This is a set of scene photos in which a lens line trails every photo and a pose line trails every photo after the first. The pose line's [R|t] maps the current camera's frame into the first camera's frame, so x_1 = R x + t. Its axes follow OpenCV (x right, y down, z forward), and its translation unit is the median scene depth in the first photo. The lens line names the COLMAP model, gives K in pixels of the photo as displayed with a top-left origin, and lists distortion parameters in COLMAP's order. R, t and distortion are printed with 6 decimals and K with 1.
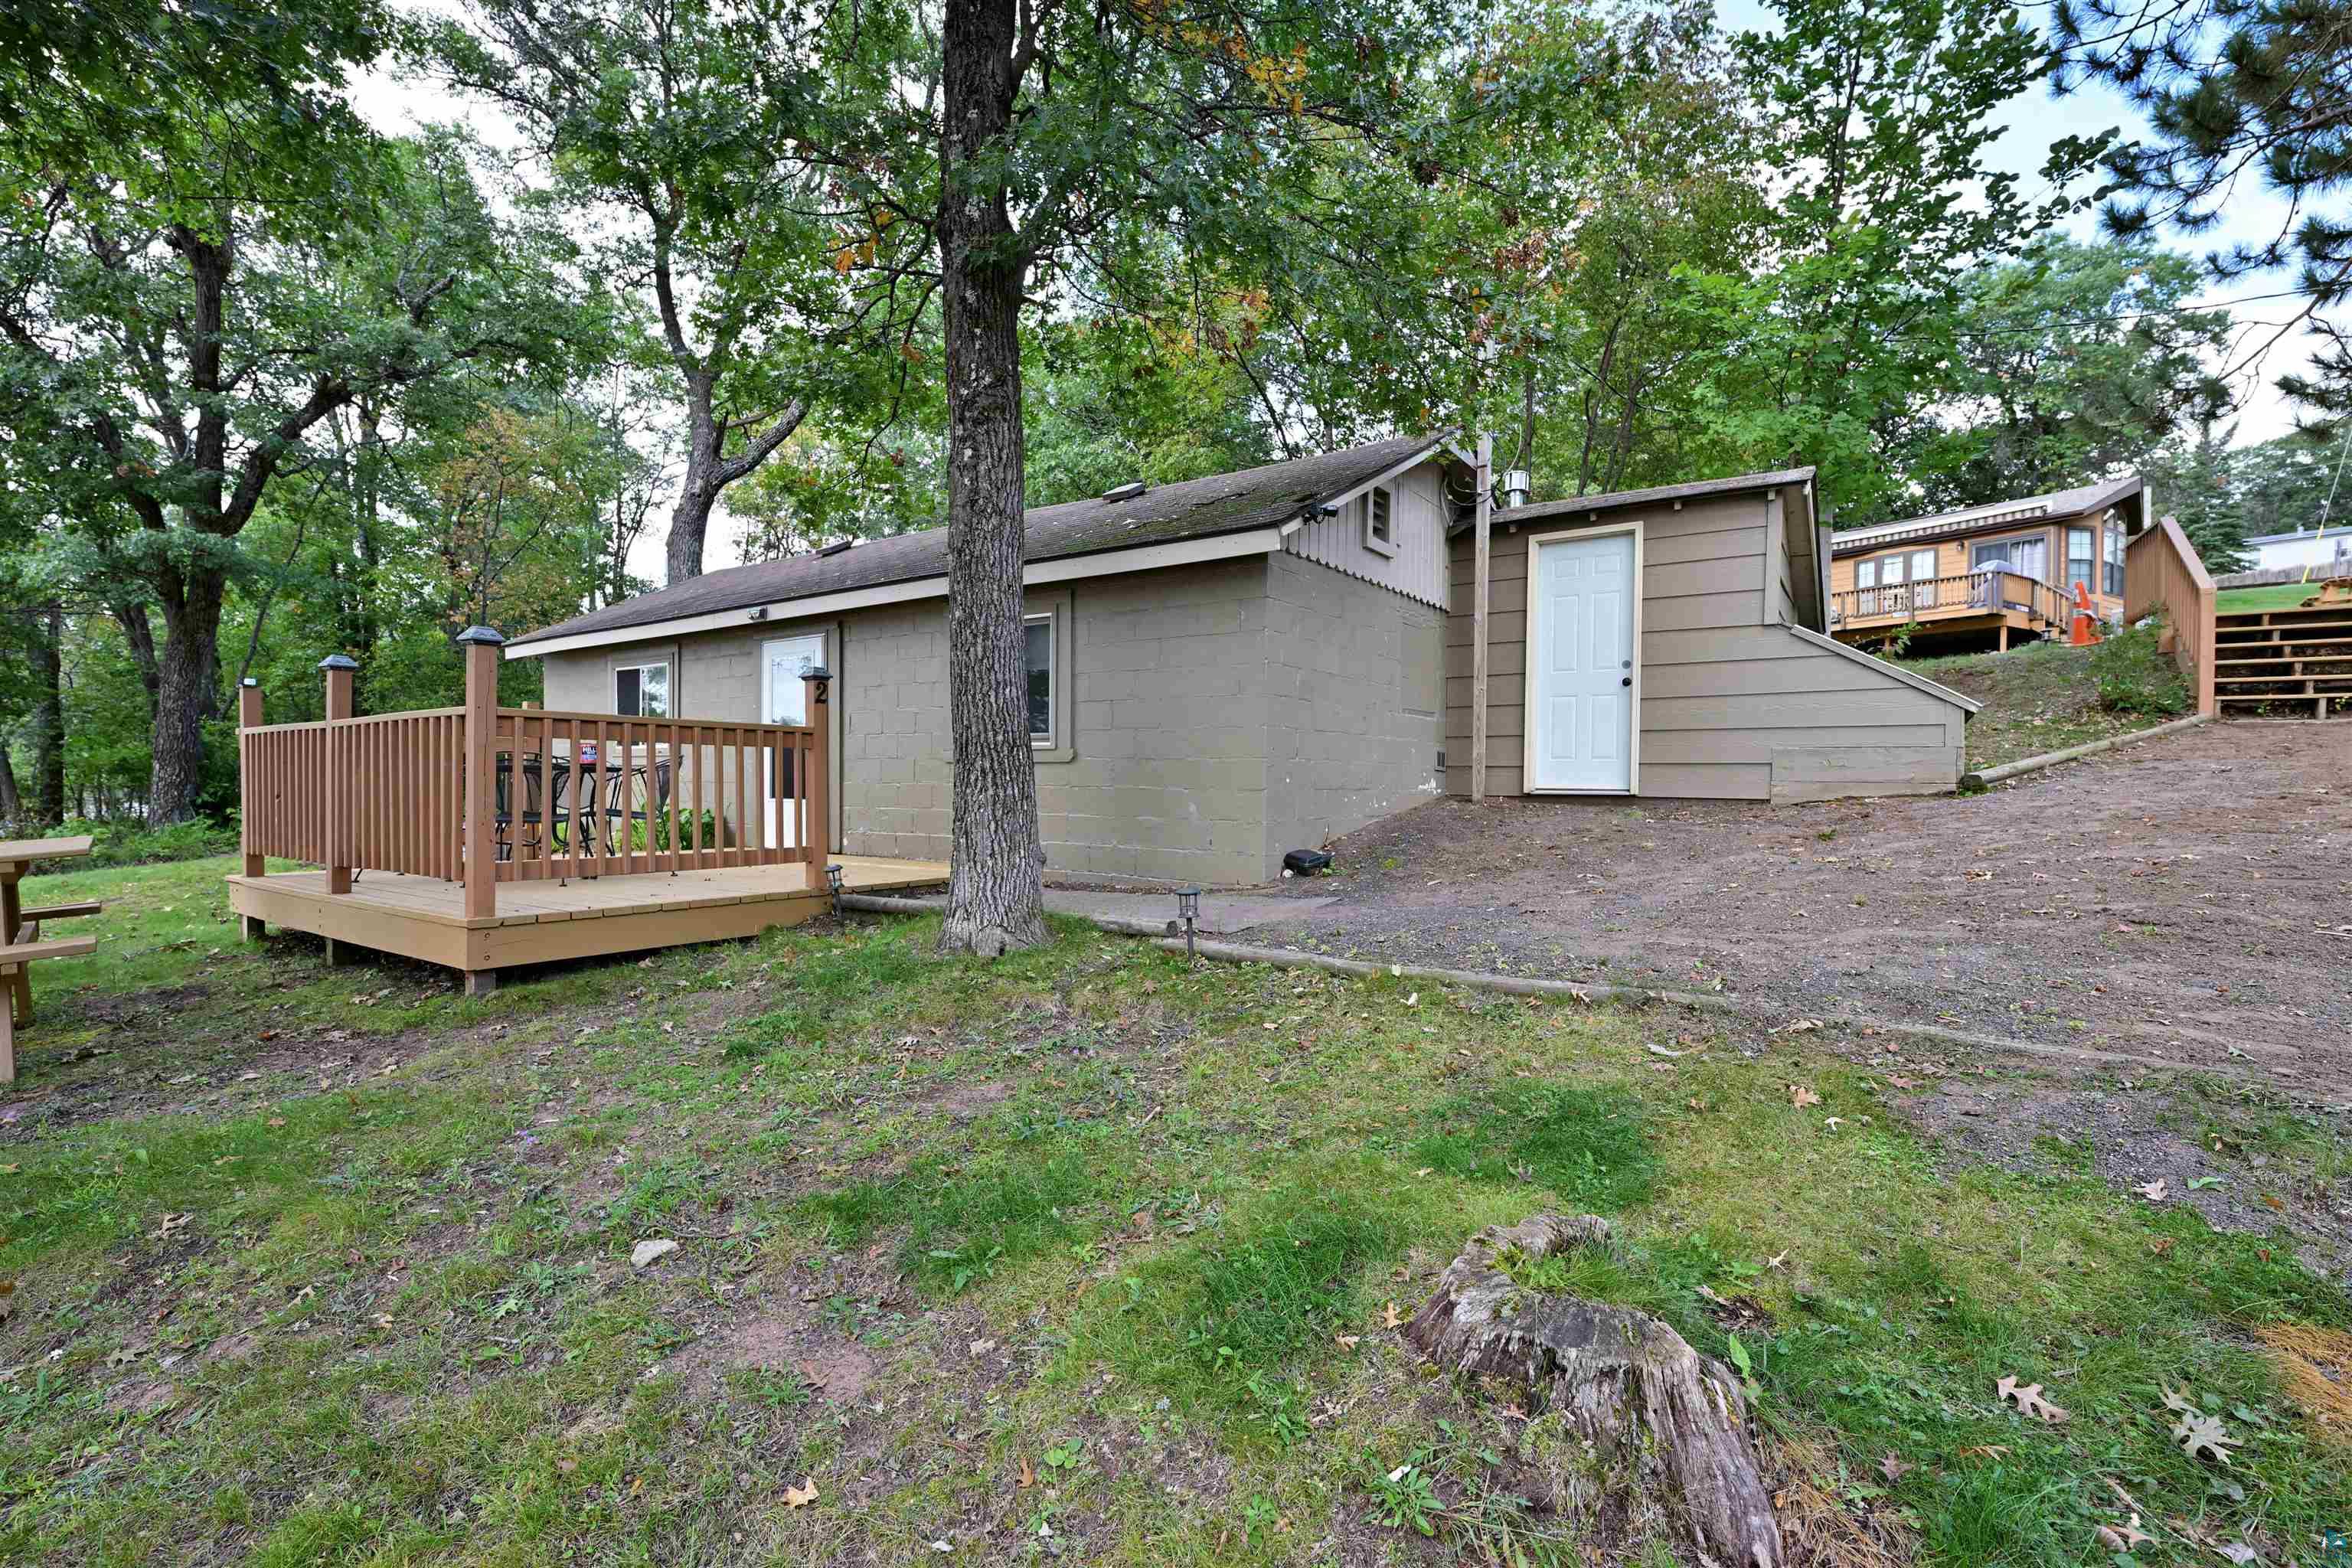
lens RADIAL K [[1043.2, 0, 1176.2], [0, 1043.2, 787.9], [0, 0, 1]] dist [0.005180, 0.000402]
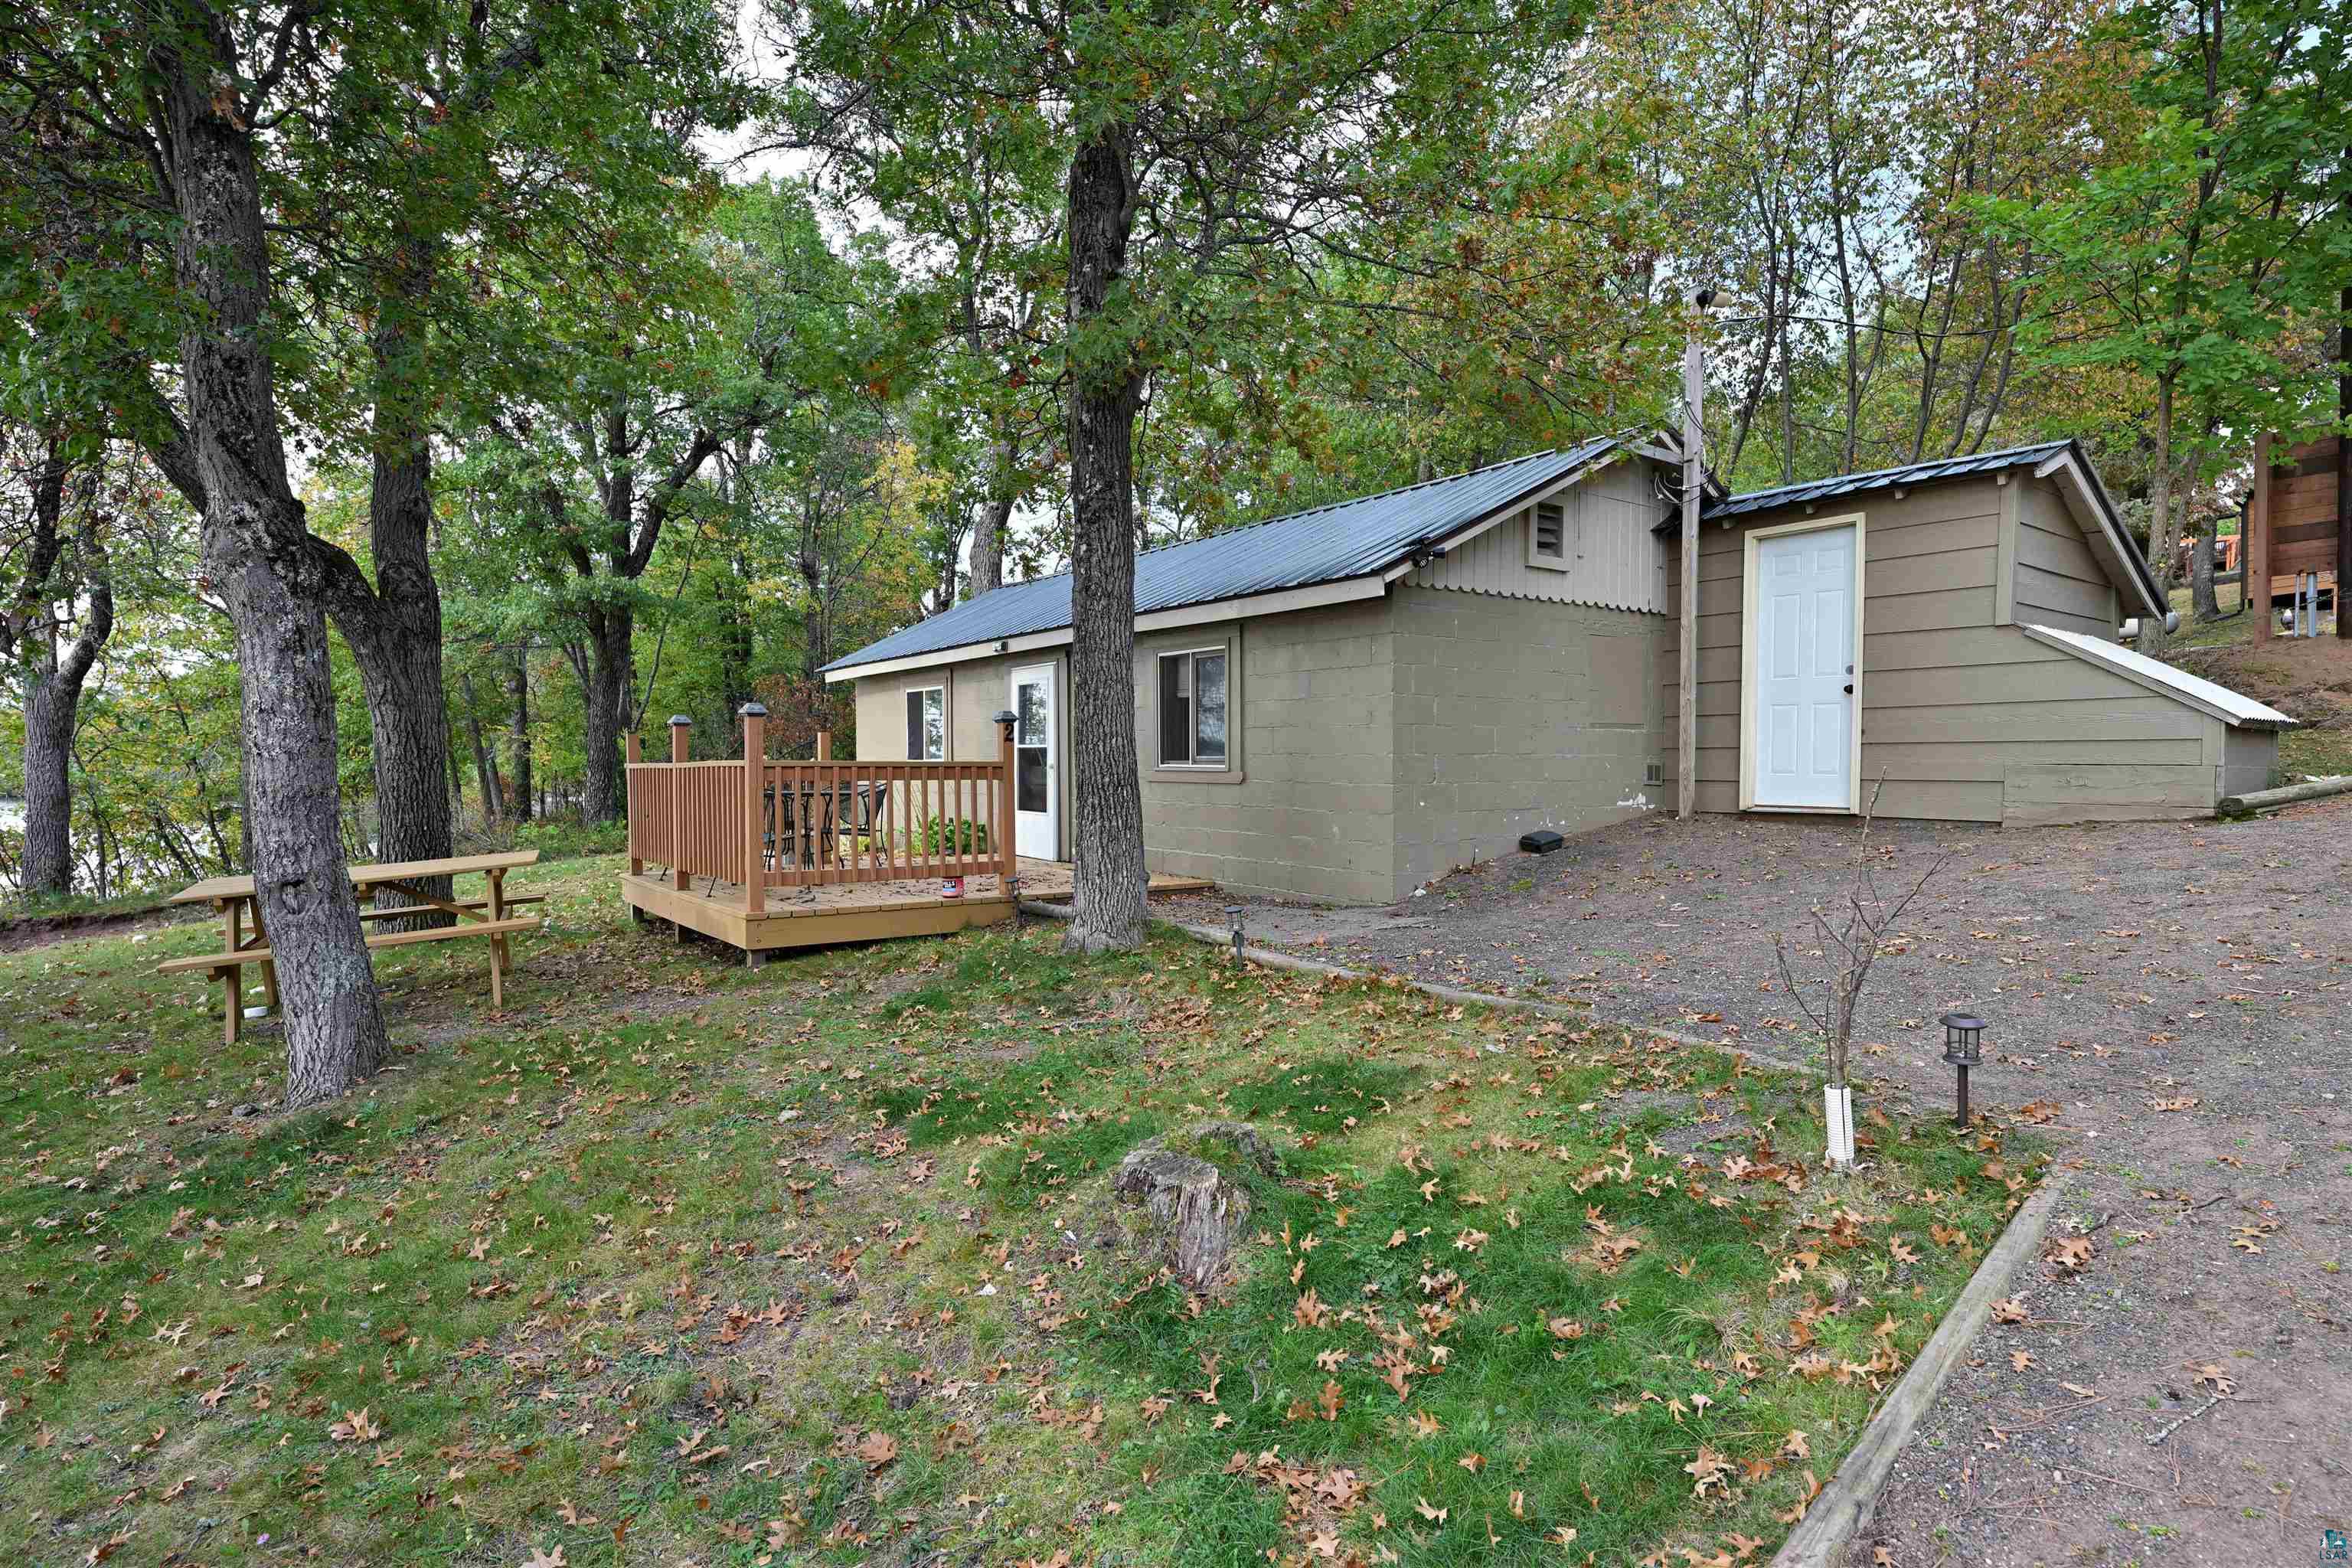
lens RADIAL K [[1225.0, 0, 1177.4], [0, 1225.0, 787.4], [0, 0, 1]] dist [0.017215, 0.000376]
pose [[0.945110, -0.002840, -0.326740, 0.227663], [0.007106, 0.999904, 0.011864, -0.032762], [0.326675, -0.013535, 0.945040, -0.202606]]
